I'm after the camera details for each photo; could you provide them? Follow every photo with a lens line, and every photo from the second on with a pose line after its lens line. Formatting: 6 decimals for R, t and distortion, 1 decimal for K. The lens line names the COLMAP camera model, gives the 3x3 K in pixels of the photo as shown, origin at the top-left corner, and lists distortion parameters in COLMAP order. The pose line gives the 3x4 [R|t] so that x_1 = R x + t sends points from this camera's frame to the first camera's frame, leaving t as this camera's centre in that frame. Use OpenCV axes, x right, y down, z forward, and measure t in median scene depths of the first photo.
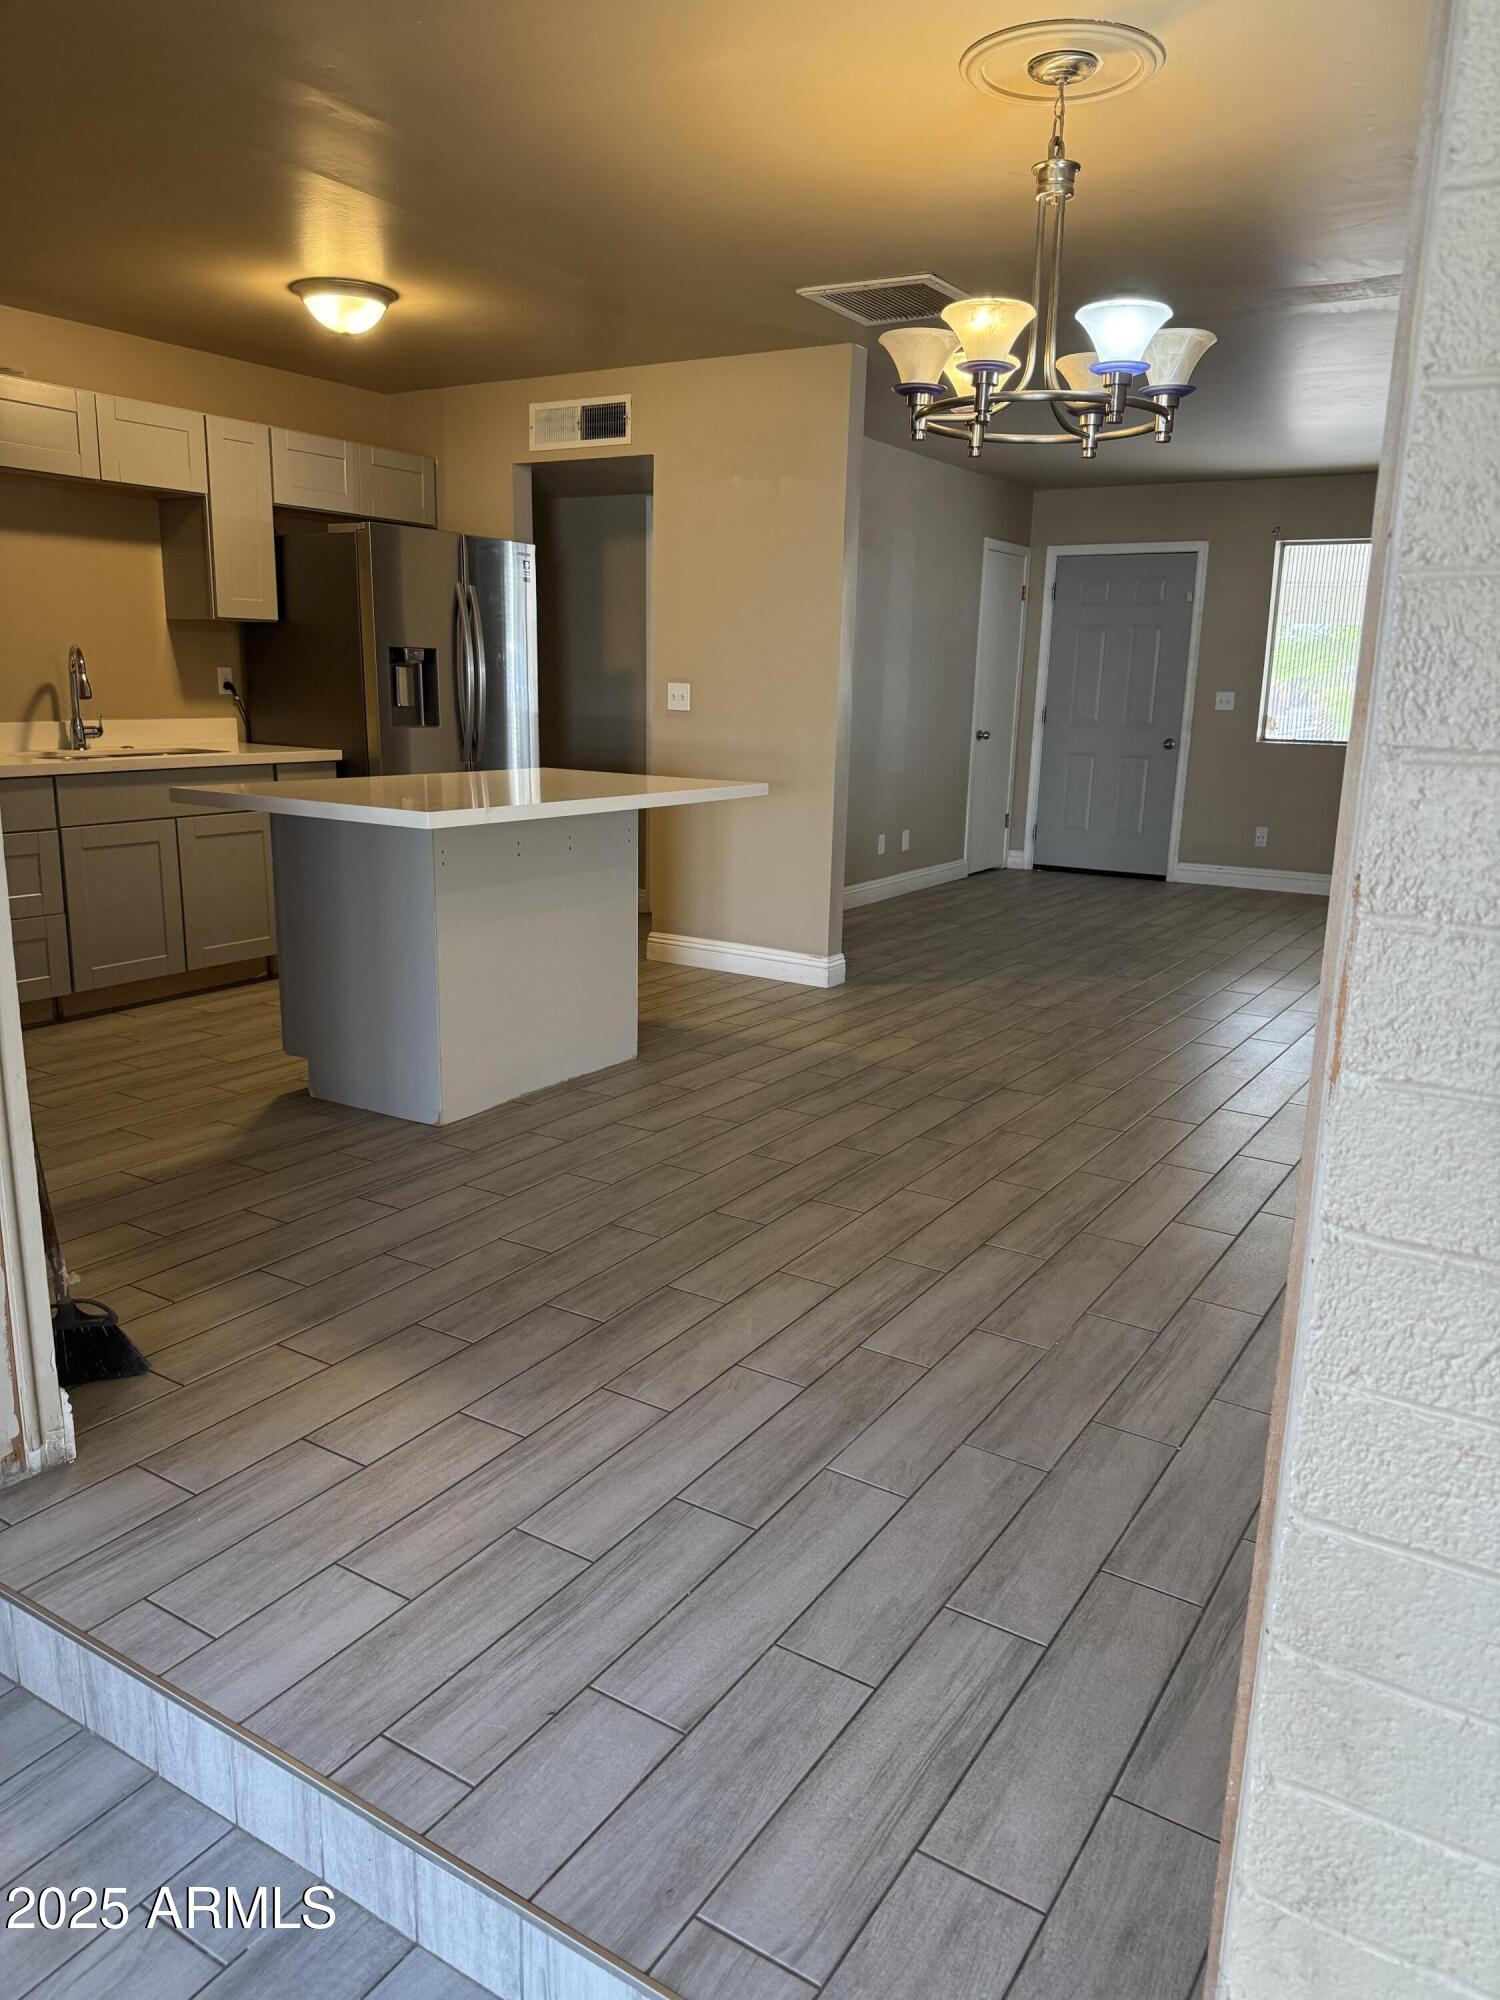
lens RADIAL K [[1406.5, 0, 750.0], [0, 1406.5, 1000.0], [0, 0, 1]] dist [0.157941, -0.160069]
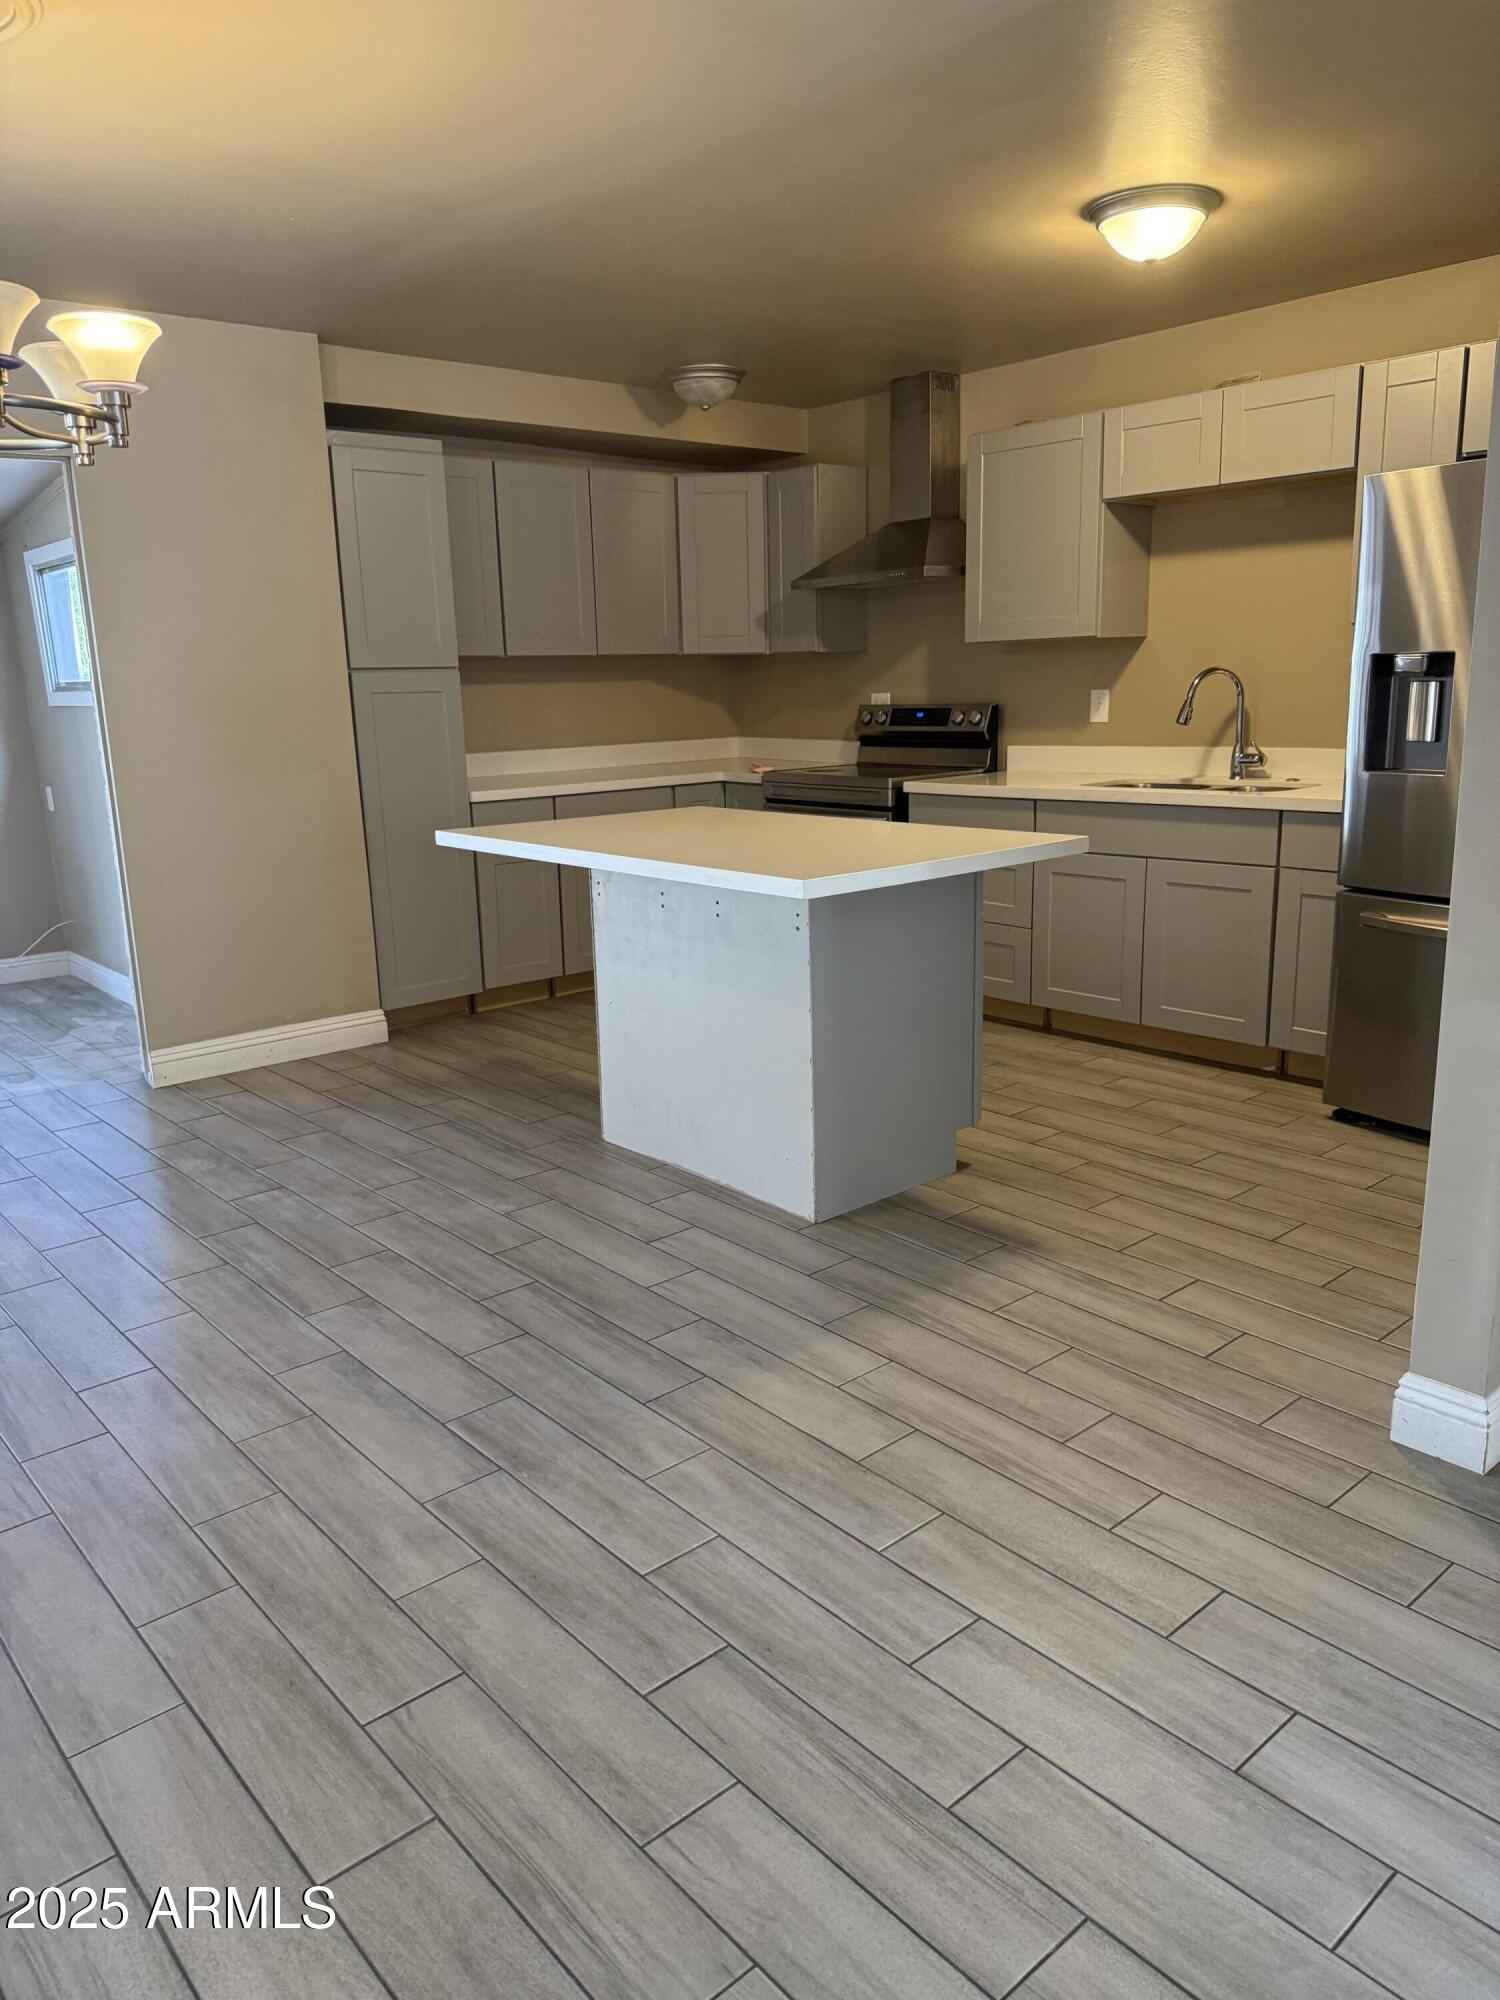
lens RADIAL K [[1406.1, 0, 733.5], [0, 1406.1, 1005.5], [0, 0, 1]] dist [0.086702, -0.160093]
pose [[-0.285096, 0.206245, -0.936047, 0.631377], [-0.196836, 0.943164, 0.267765, -0.269748], [0.938070, 0.260586, -0.228296, 1.178071]]
